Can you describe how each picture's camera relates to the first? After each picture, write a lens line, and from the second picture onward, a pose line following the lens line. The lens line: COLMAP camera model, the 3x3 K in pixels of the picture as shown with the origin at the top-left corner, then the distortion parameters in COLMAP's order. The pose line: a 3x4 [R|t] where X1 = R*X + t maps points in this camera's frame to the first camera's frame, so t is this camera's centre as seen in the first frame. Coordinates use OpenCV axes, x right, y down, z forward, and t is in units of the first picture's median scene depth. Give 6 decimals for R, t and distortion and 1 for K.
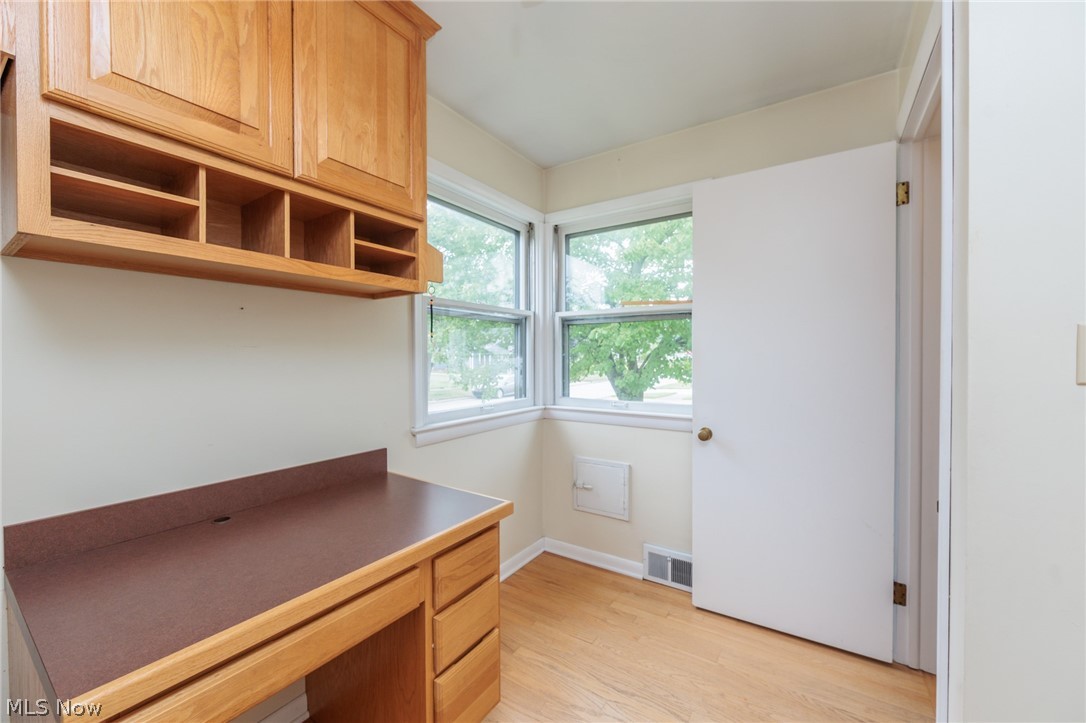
lens RADIAL K [[425.1, 0, 545.9], [0, 425.1, 361.5], [0, 0, 1]] dist [-0.000799, -0.000664]
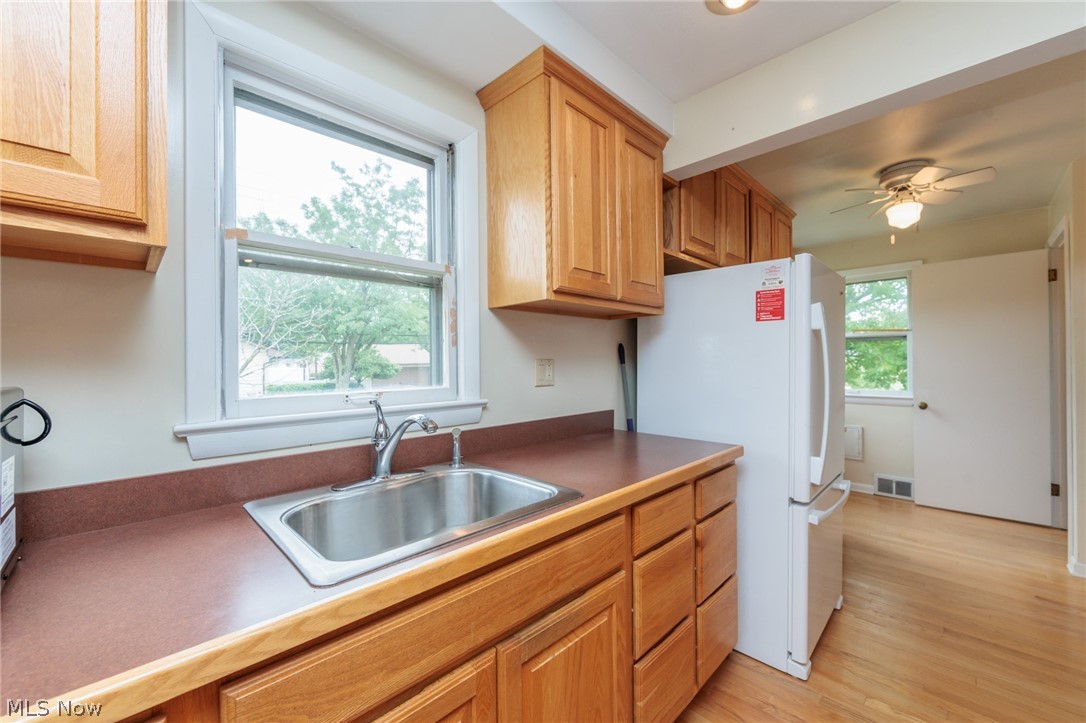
lens RADIAL K [[425.1, 0, 546.9], [0, 425.1, 360.7], [0, 0, 1]] dist [-0.000799, -0.000664]
pose [[0.979619, -0.006009, -0.200773, -0.799736], [0.003023, 0.999880, -0.015177, 0.003979], [0.200840, 0.014261, 0.979520, -1.048099]]
